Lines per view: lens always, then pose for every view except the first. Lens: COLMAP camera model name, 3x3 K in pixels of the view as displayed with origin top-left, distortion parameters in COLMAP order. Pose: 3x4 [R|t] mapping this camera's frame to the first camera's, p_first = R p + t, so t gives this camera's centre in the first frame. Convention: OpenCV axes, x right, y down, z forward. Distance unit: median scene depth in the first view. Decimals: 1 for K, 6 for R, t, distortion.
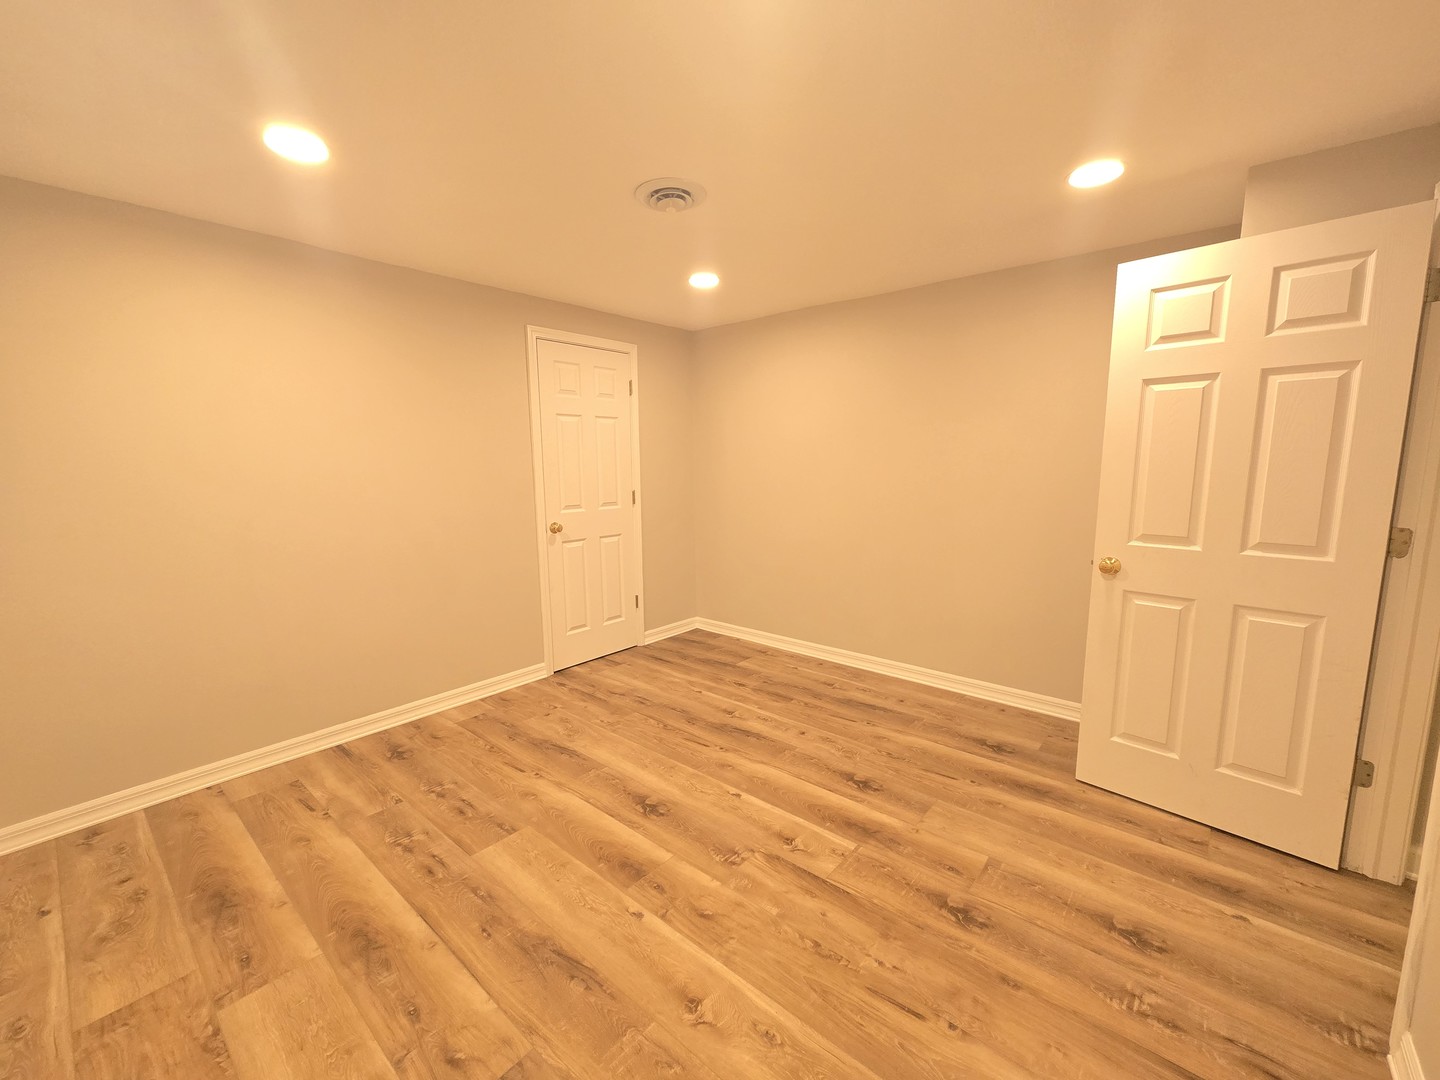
lens RADIAL K [[591.8, 0, 718.0], [0, 591.8, 541.9], [0, 0, 1]] dist [0.000439, 0.000499]
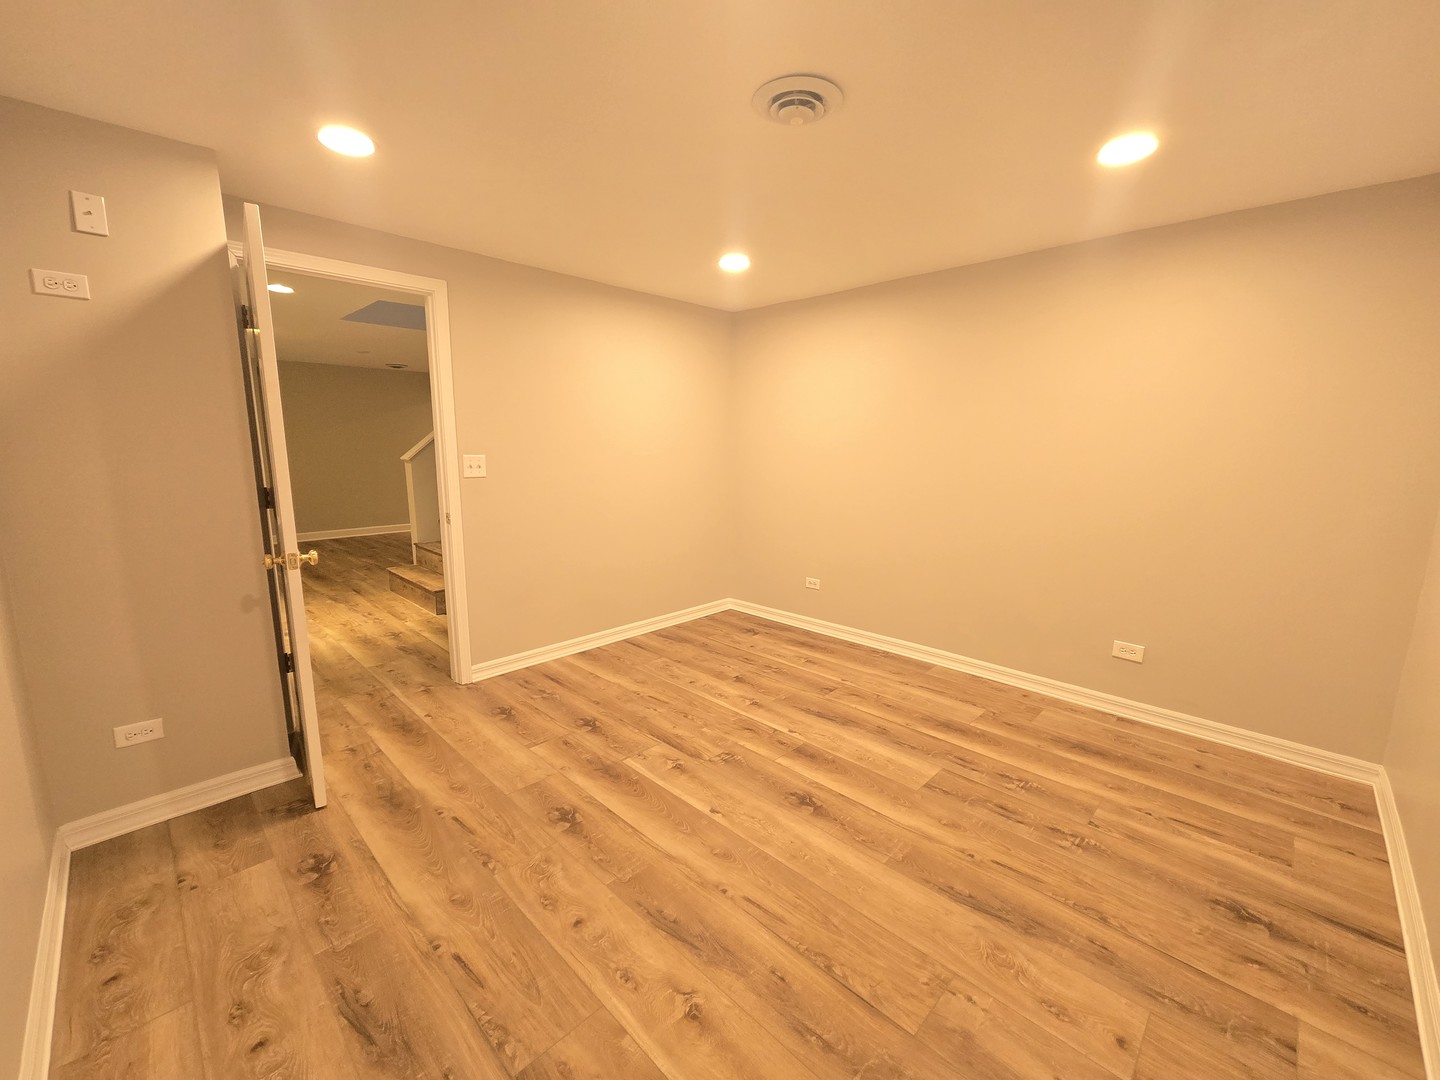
lens RADIAL K [[591.8, 0, 718.0], [0, 591.8, 541.9], [0, 0, 1]] dist [0.000439, 0.000499]
pose [[-0.997462, -0.011526, 0.070263, -0.035527], [0.010361, 0.952812, 0.303385, -0.260535], [-0.070445, 0.303343, -0.950274, 1.880784]]
